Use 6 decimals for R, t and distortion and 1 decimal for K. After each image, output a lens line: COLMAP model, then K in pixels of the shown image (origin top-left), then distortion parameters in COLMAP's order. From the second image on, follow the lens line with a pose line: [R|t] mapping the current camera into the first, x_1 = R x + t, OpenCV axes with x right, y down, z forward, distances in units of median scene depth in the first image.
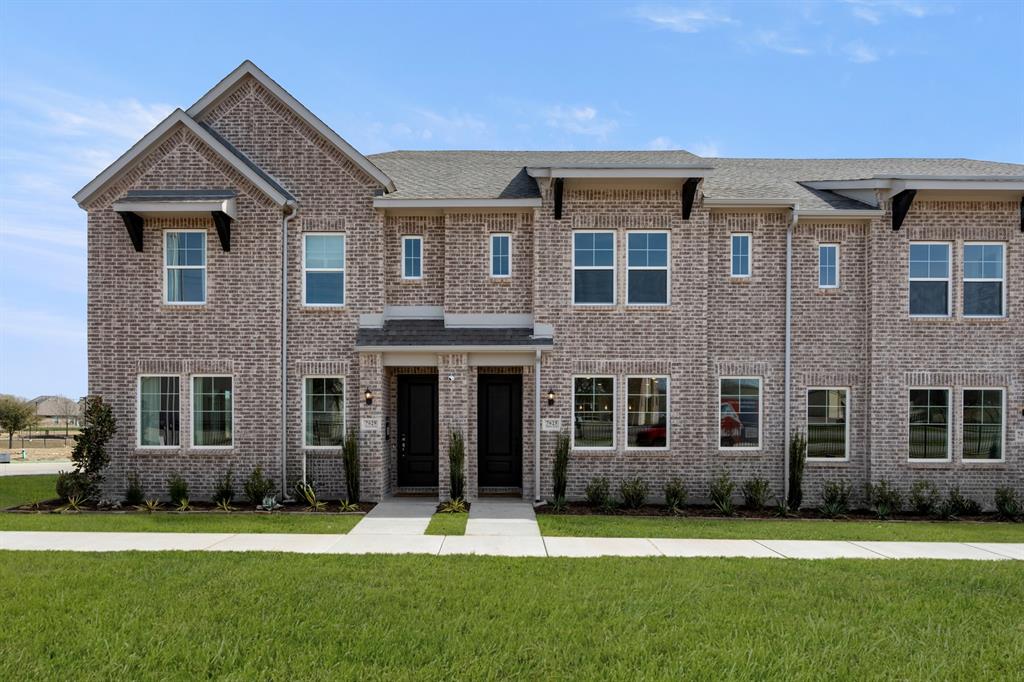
lens RADIAL K [[721.6, 0, 511.9], [0, 721.6, 419.4], [0, 0, 1]] dist [-0.001713, -0.001091]
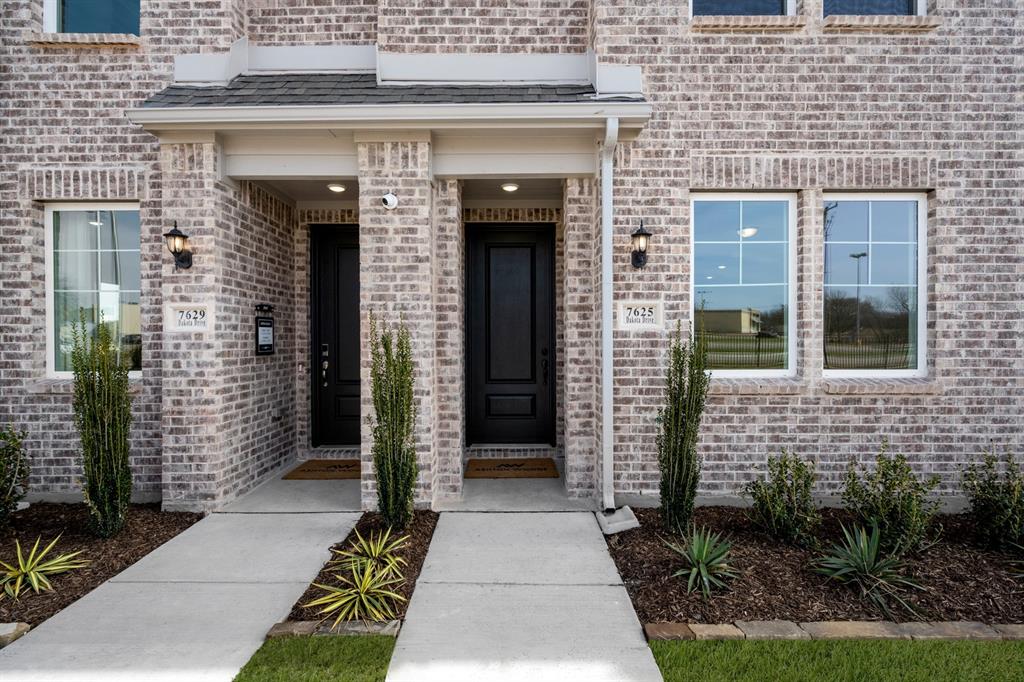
lens RADIAL K [[437.2, 0, 533.3], [0, 437.2, 335.5], [0, 0, 1]] dist [-0.000522, -0.000098]
pose [[0.999505, -0.005015, 0.031065, -0.012277], [0.005274, 0.999952, -0.008266, 0.019786], [-0.031022, 0.008426, 0.999483, 0.751199]]
